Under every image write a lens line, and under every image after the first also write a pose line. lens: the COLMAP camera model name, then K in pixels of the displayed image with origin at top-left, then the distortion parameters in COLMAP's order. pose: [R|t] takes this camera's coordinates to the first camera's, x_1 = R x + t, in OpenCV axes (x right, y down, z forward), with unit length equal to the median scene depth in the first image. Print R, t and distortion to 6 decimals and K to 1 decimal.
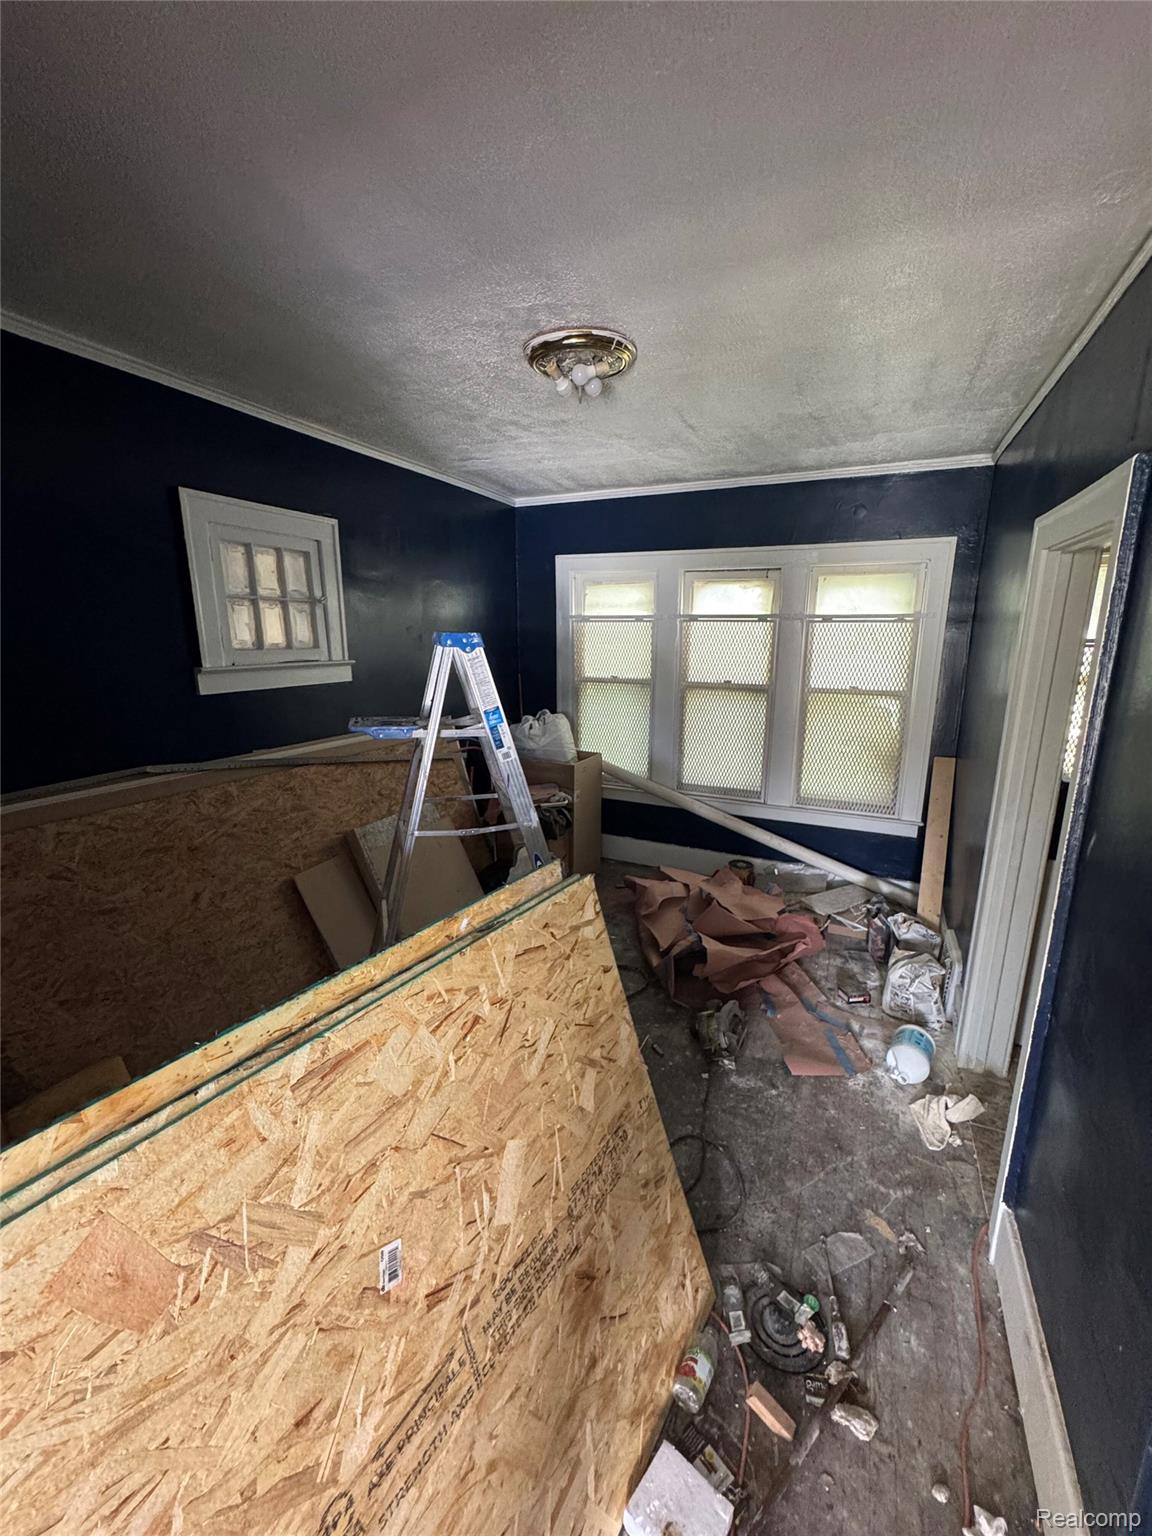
lens RADIAL K [[619.0, 0, 577.0], [0, 619.0, 771.2], [0, 0, 1]] dist [-0.001344, -0.000027]
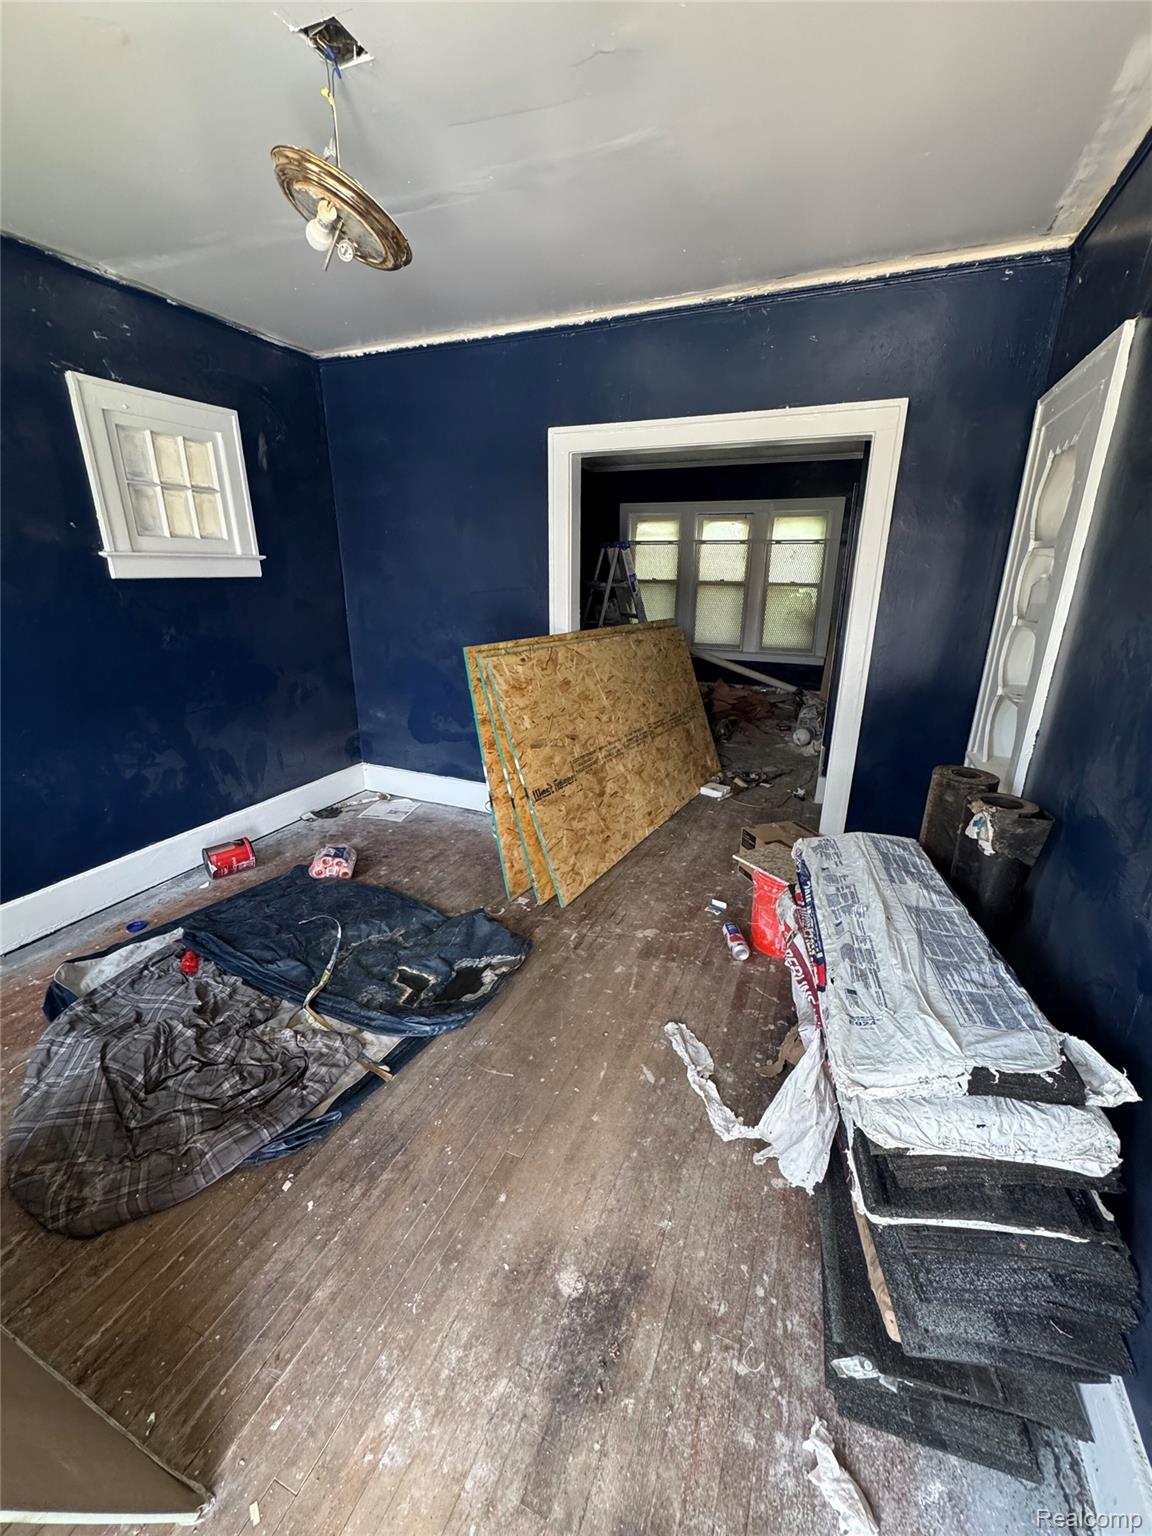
lens RADIAL K [[619.0, 0, 576.8], [0, 619.0, 764.8], [0, 0, 1]] dist [-0.001344, -0.000027]
pose [[0.999358, -0.010799, 0.034163, -0.228013], [0.007677, 0.995891, 0.090237, 0.212068], [-0.034997, -0.089916, 0.995334, -0.757808]]
